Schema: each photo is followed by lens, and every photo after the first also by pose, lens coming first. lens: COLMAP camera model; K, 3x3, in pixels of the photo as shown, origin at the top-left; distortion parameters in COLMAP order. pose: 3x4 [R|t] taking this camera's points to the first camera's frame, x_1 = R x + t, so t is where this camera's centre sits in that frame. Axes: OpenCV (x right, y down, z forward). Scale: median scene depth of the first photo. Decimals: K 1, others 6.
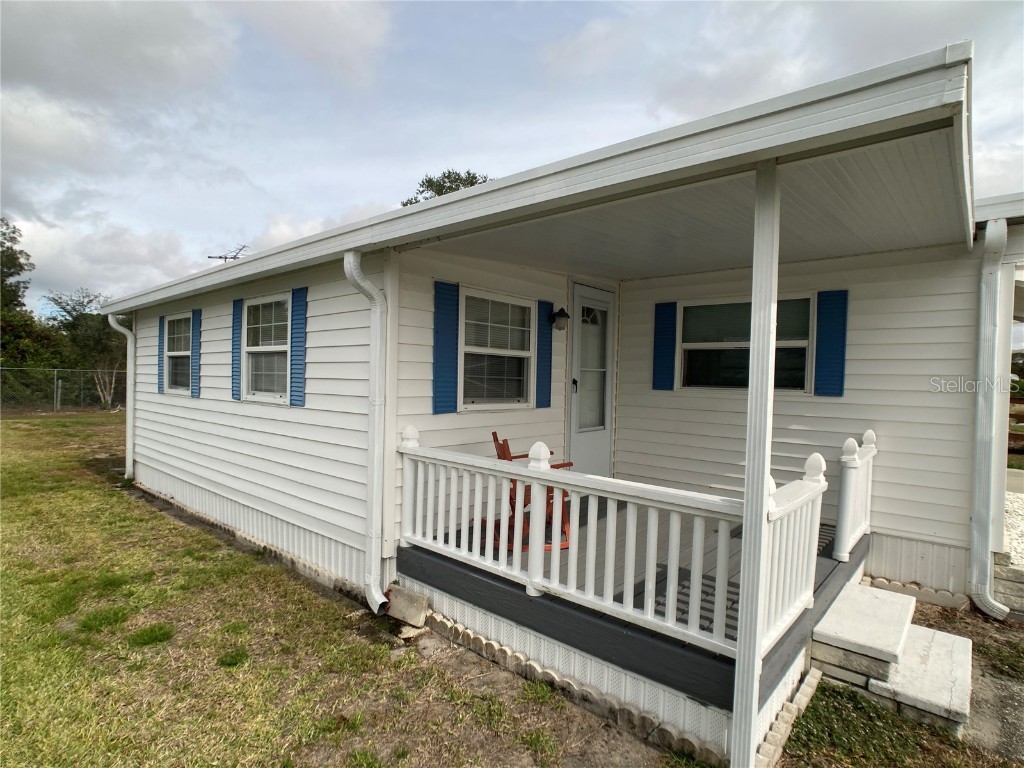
lens RADIAL K [[547.2, 0, 507.3], [0, 547.2, 391.6], [0, 0, 1]] dist [-0.027415, 0.002618]
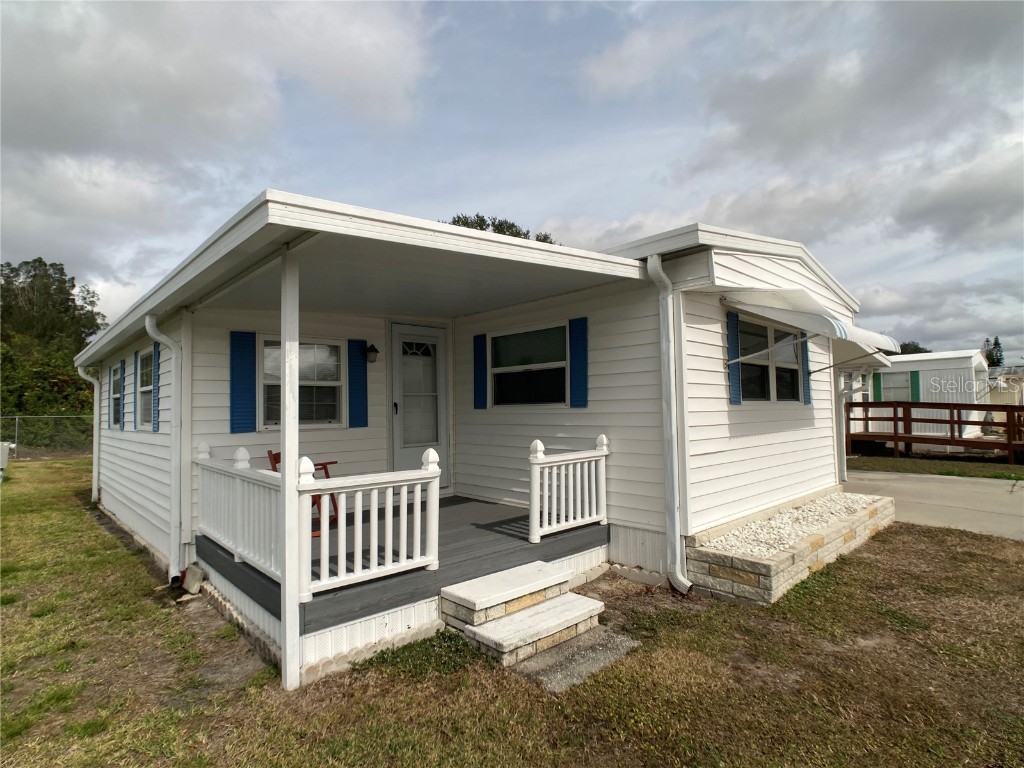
lens RADIAL K [[547.0, 0, 495.9], [0, 547.0, 384.7], [0, 0, 1]] dist [-0.021141, 0.000199]
pose [[0.993775, -0.045204, -0.101822, 0.546227], [0.038096, 0.996770, -0.070699, 0.036278], [0.104689, 0.066380, 0.992287, -0.195738]]
